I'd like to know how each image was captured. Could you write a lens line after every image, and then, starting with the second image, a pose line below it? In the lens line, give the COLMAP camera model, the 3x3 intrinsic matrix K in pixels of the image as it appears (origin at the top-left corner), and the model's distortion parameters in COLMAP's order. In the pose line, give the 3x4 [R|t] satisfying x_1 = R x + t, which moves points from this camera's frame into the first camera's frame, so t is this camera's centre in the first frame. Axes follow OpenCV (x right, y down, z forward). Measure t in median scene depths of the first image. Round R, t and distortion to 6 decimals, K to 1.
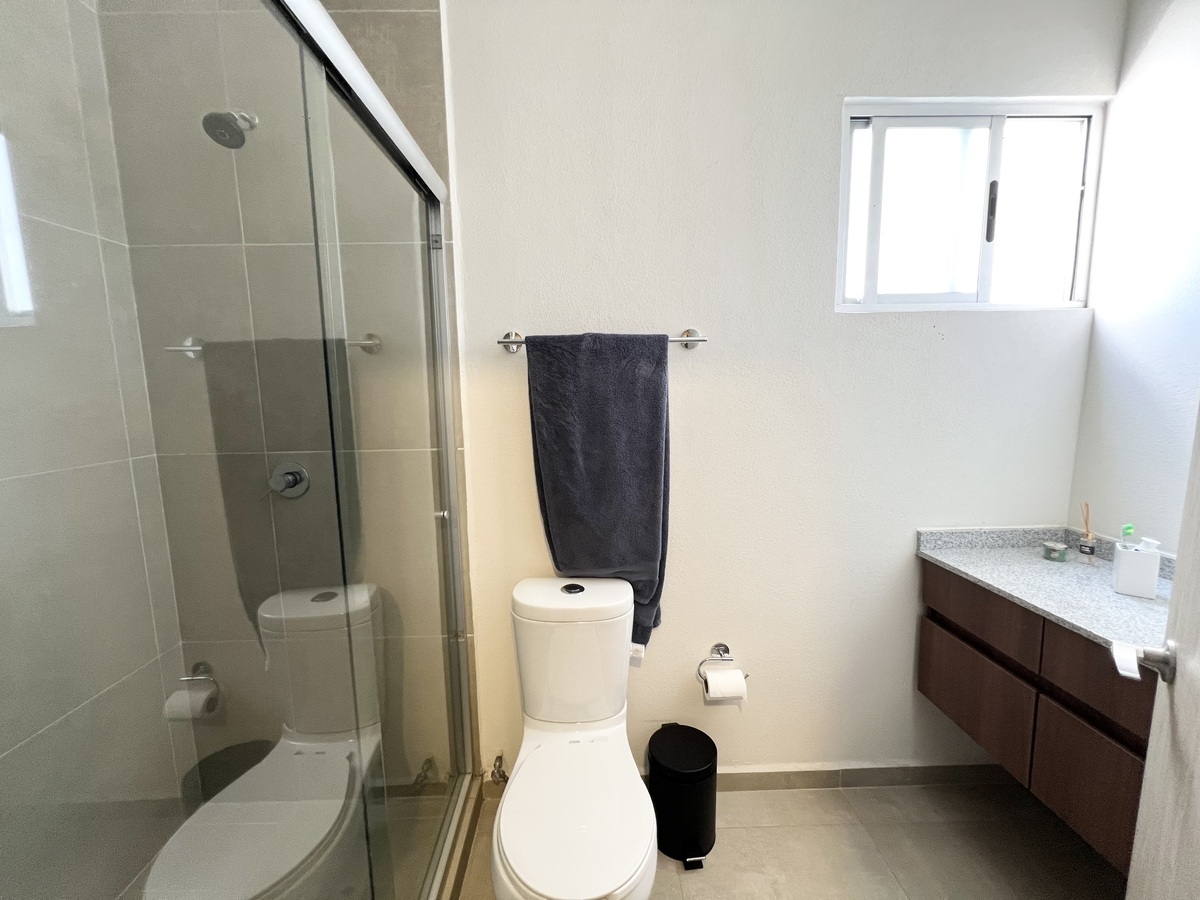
lens RADIAL K [[480.9, 0, 591.6], [0, 480.9, 439.4], [0, 0, 1]] dist [0.001027, -0.000533]
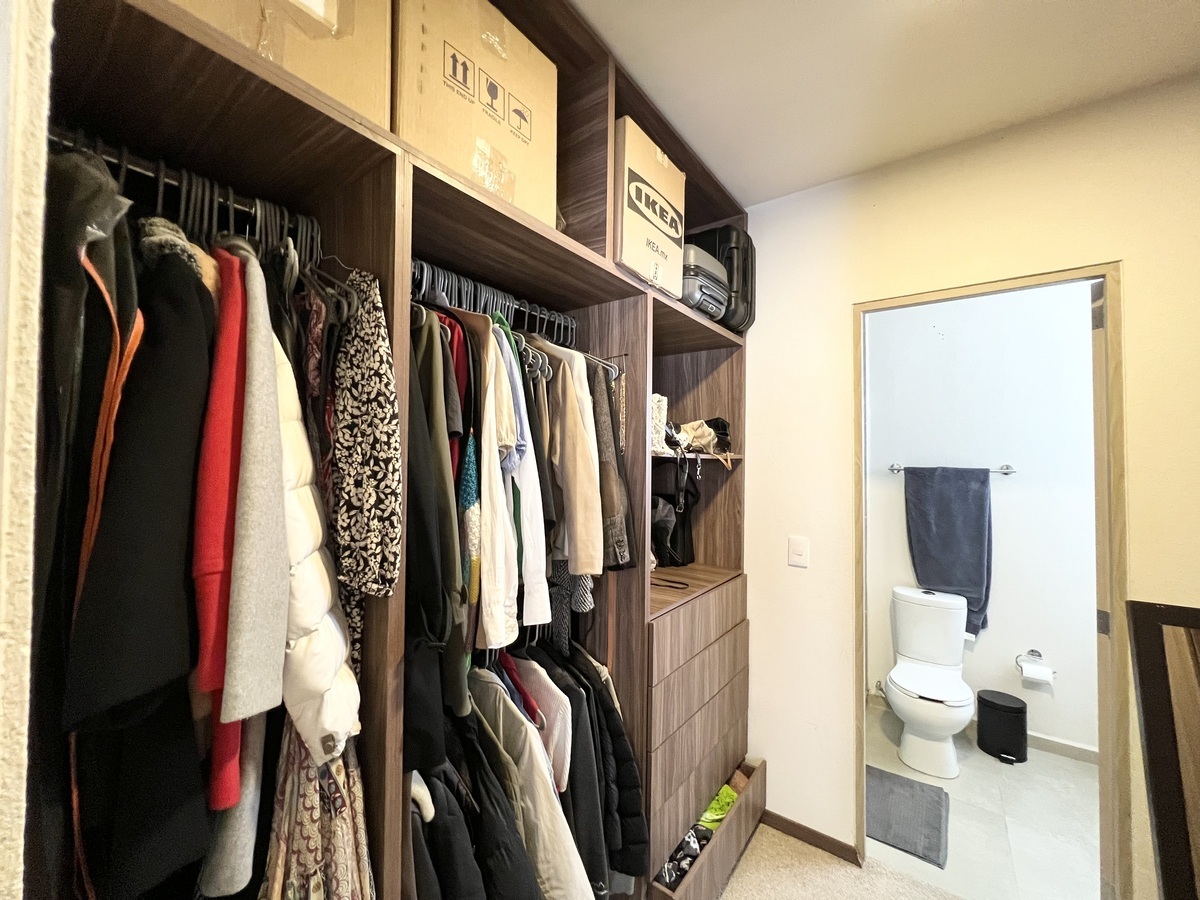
lens RADIAL K [[480.9, 0, 593.5], [0, 480.9, 446.3], [0, 0, 1]] dist [0.001027, -0.000533]
pose [[0.806488, 0.010888, -0.591150, 0.014052], [-0.101372, 0.987571, -0.120110, 0.089365], [0.582495, 0.156793, 0.797569, -1.482919]]
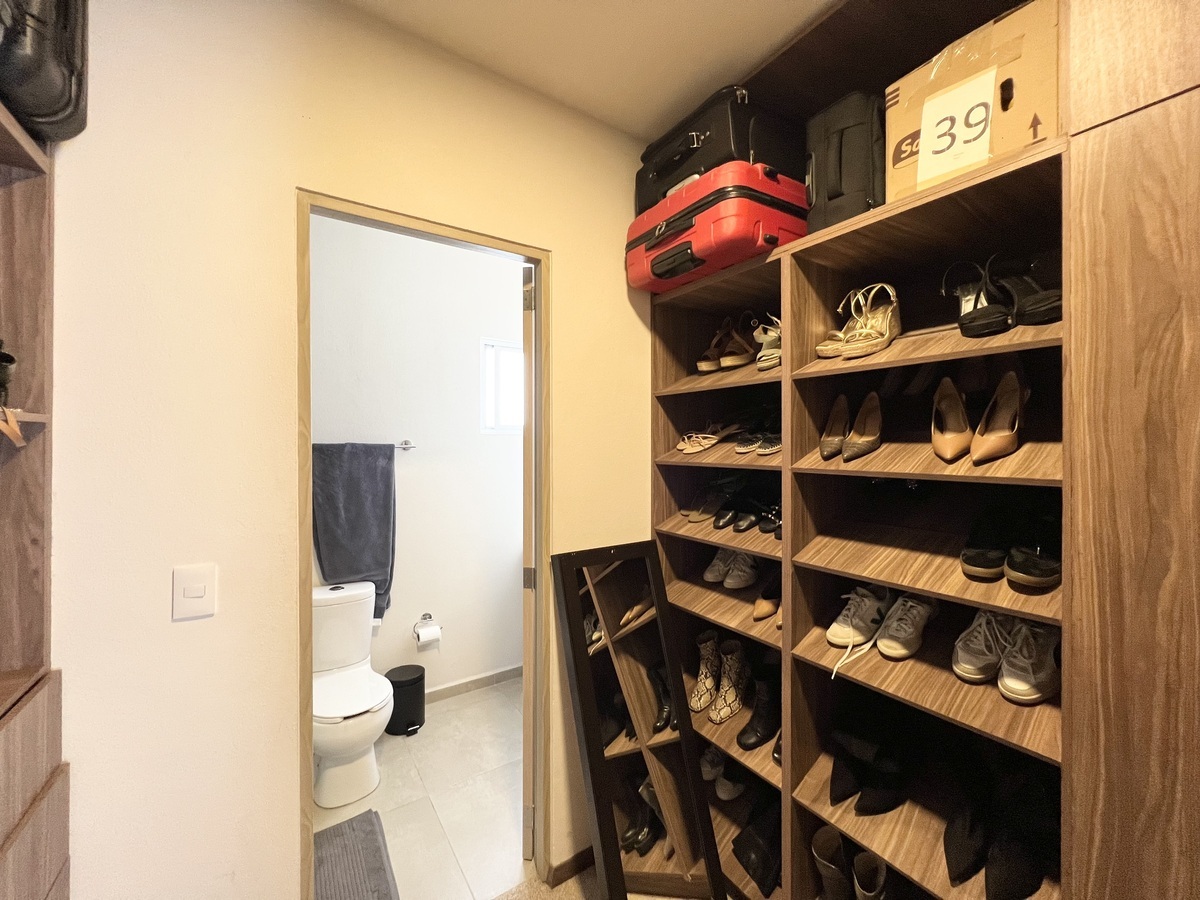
lens RADIAL K [[480.9, 0, 596.3], [0, 480.9, 448.1], [0, 0, 1]] dist [0.001027, -0.000533]
pose [[0.830139, 0.015751, 0.557334, -0.235219], [0.055662, 0.992266, -0.110950, 0.053088], [-0.554771, 0.123126, 0.822842, -0.990429]]
